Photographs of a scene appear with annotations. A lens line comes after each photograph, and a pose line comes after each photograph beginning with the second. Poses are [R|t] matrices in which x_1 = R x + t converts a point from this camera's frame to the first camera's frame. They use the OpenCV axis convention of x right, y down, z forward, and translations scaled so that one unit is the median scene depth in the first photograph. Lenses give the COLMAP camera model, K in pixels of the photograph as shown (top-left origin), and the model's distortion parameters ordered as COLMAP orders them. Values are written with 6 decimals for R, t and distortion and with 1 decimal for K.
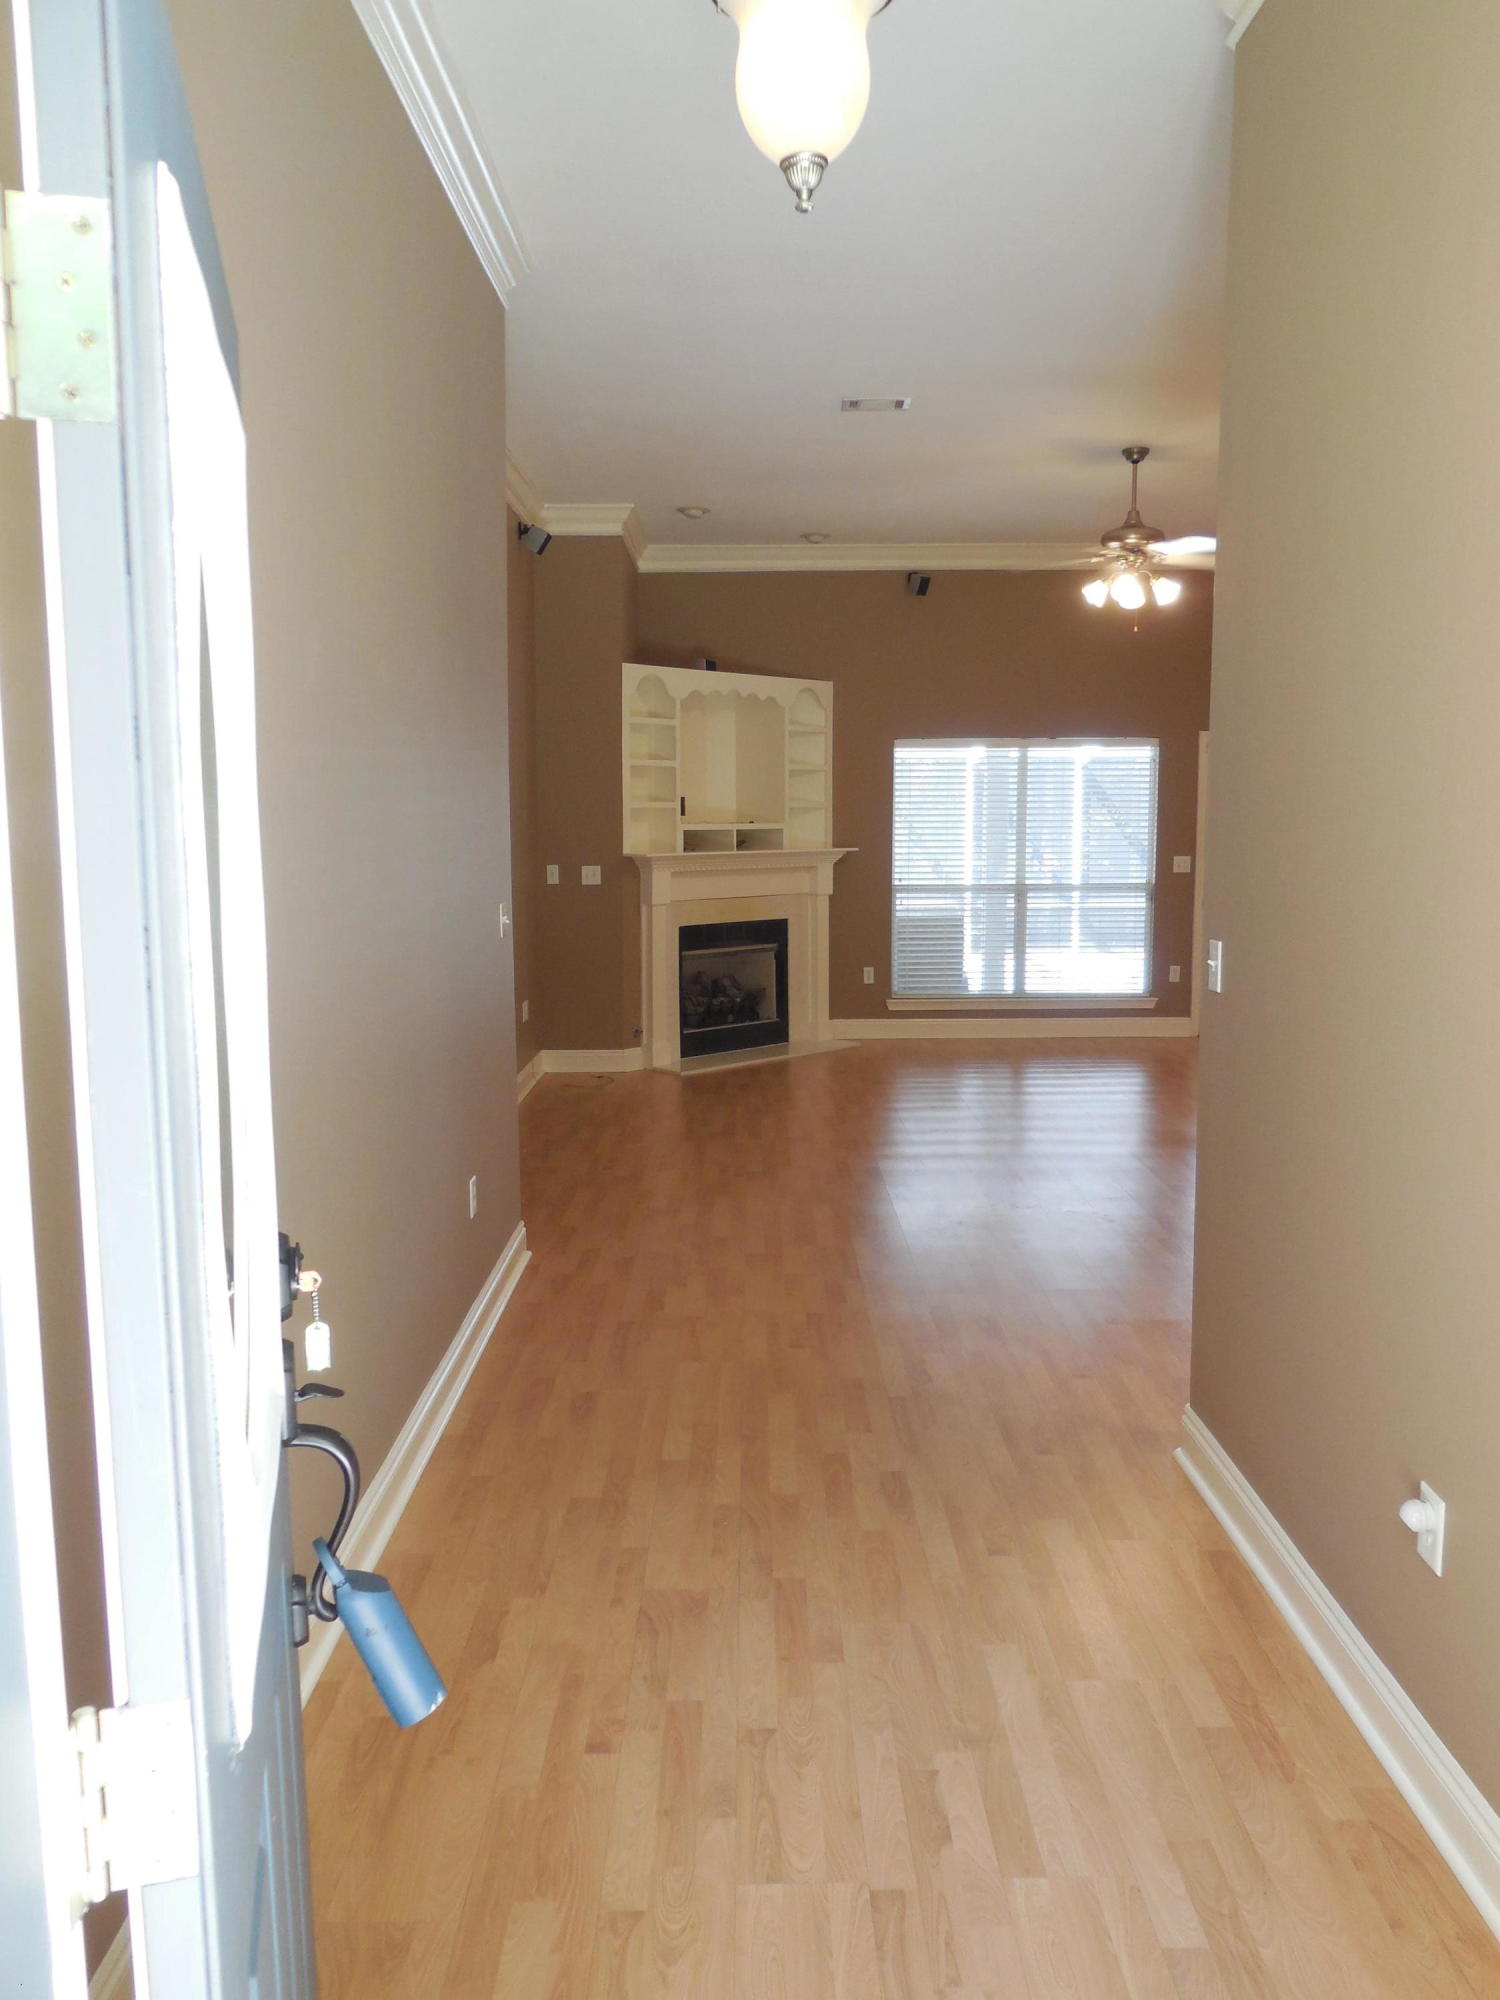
lens RADIAL K [[1533.7, 0, 750.0], [0, 1533.7, 1000.0], [0, 0, 1]] dist [0.018067, 0.002307]
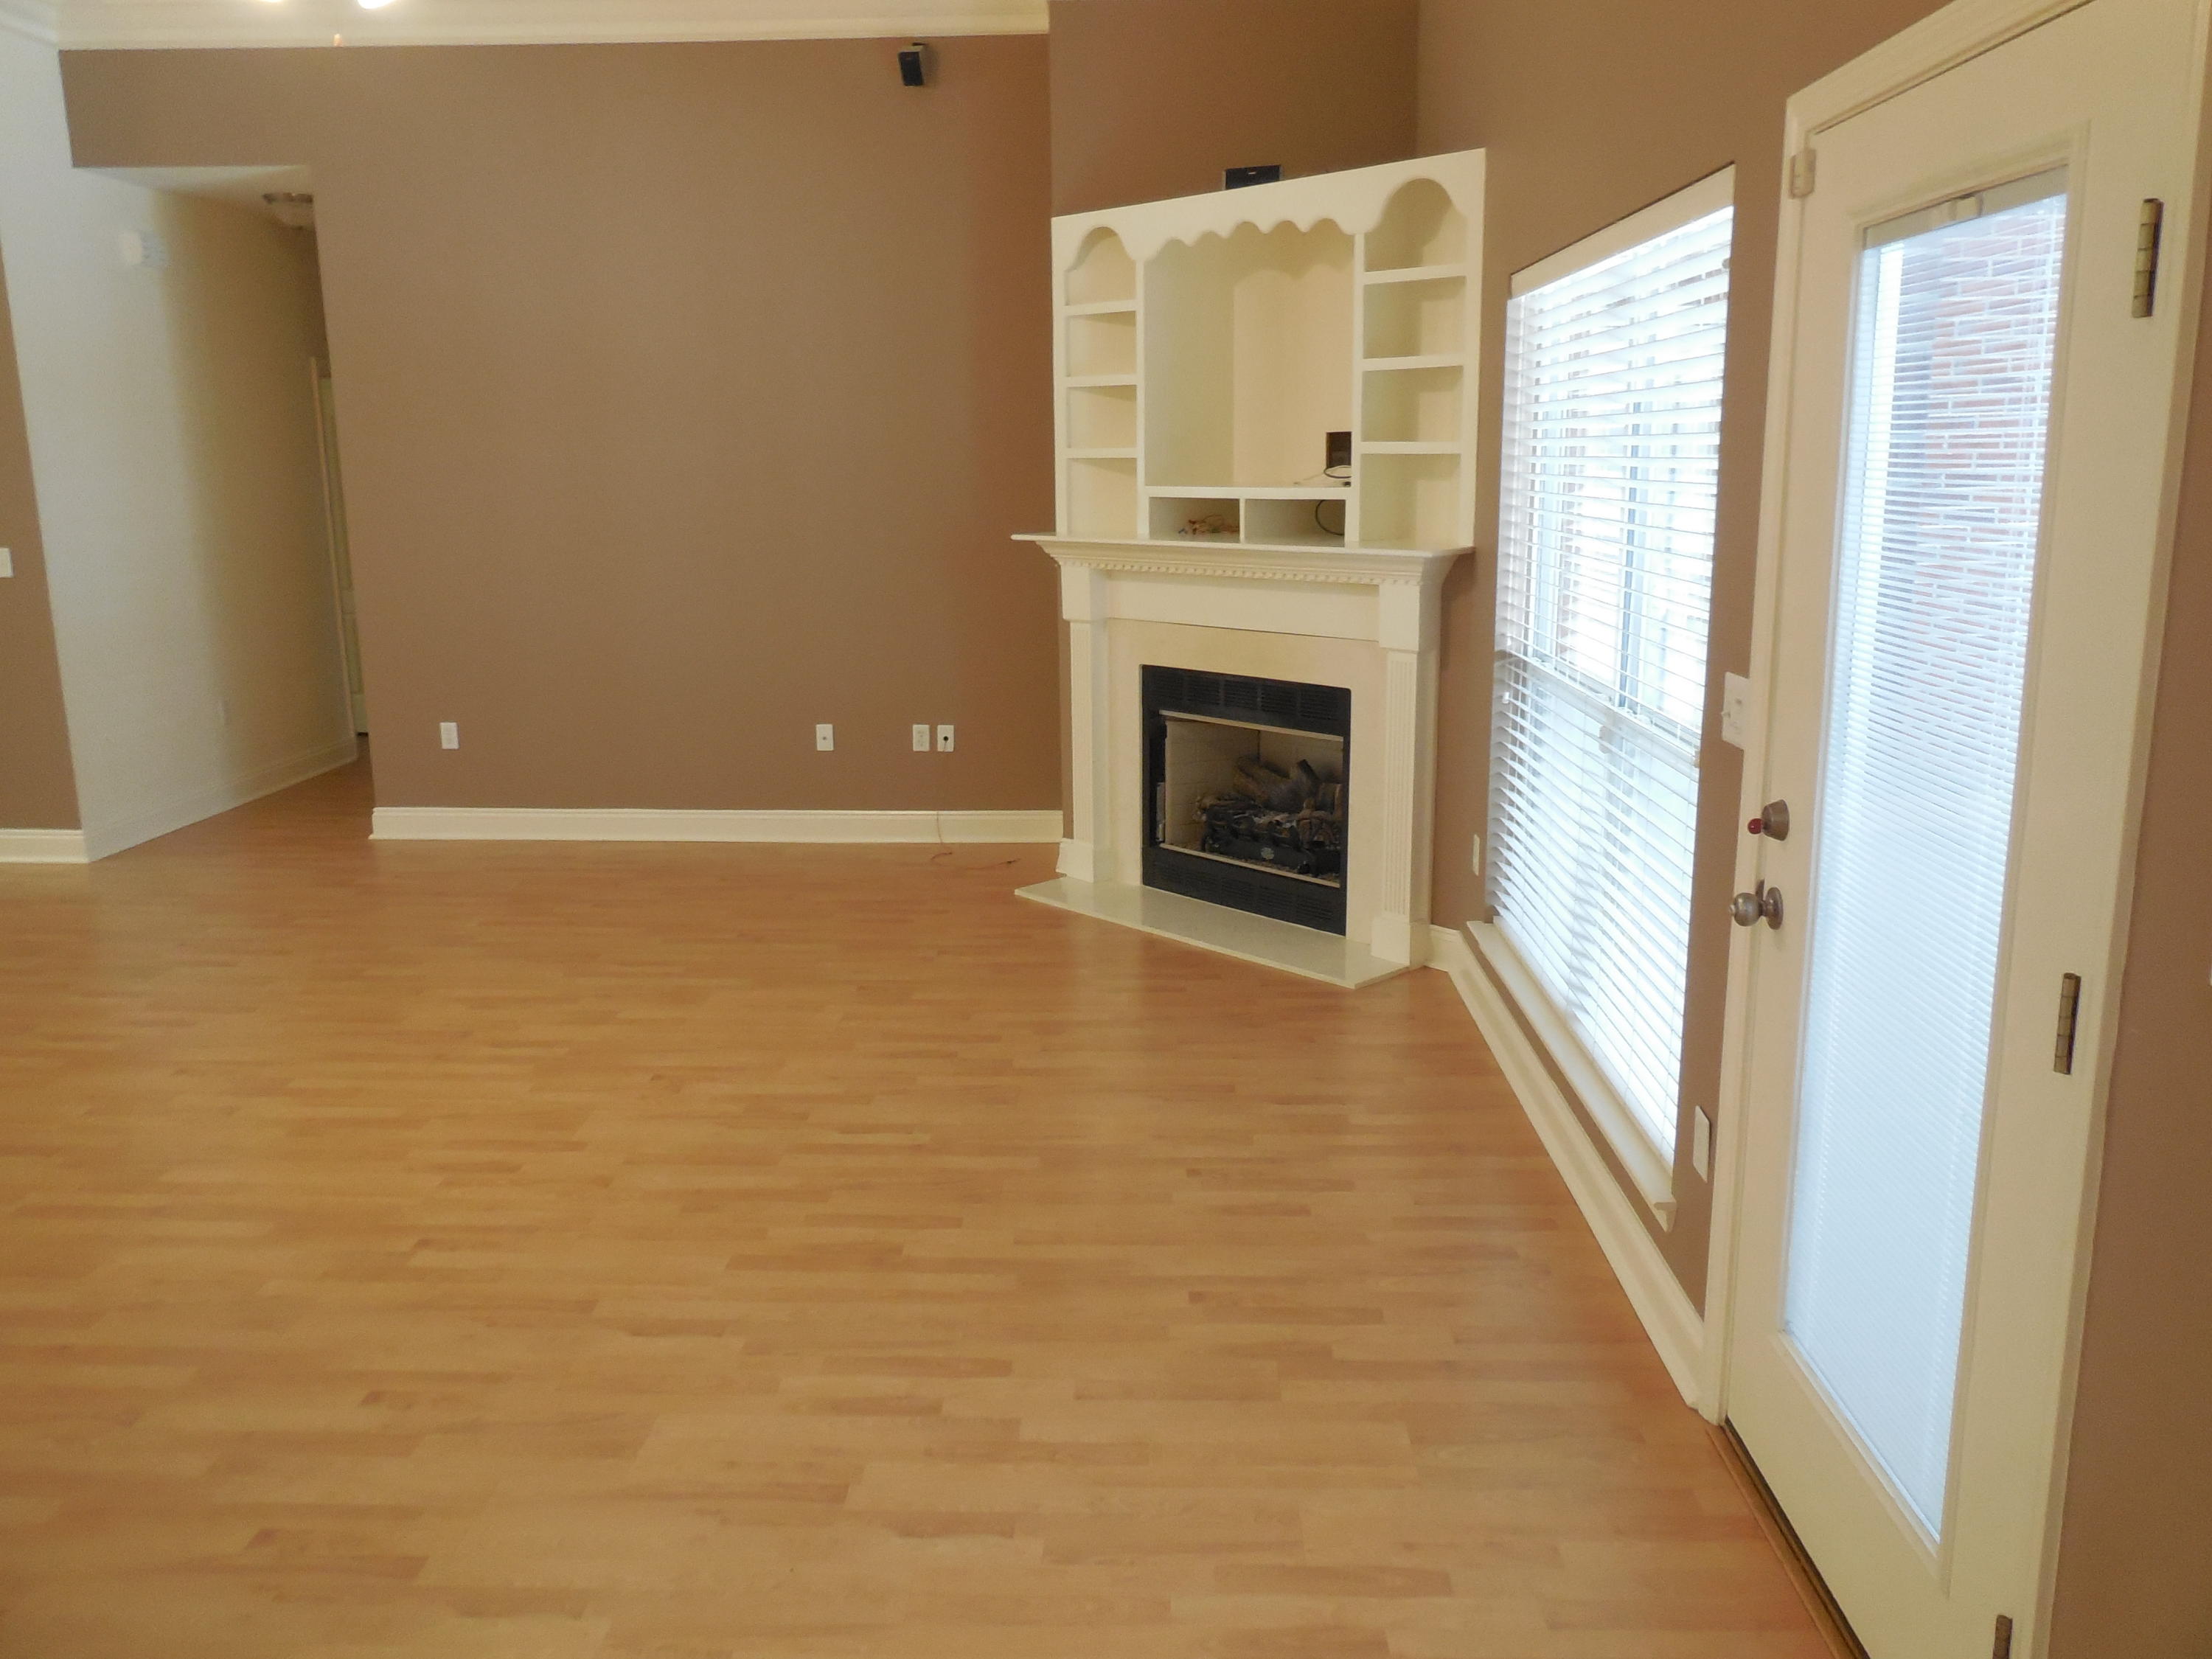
lens RADIAL K [[1696.3, 0, 1106.0], [0, 1696.3, 829.5], [0, 0, 1]] dist [0.018067, 0.002307]
pose [[-0.027885, 0.224406, -0.974097, 0.589835], [-0.105296, 0.968395, 0.226106, -0.129738], [0.994050, 0.108874, -0.003374, 0.981121]]
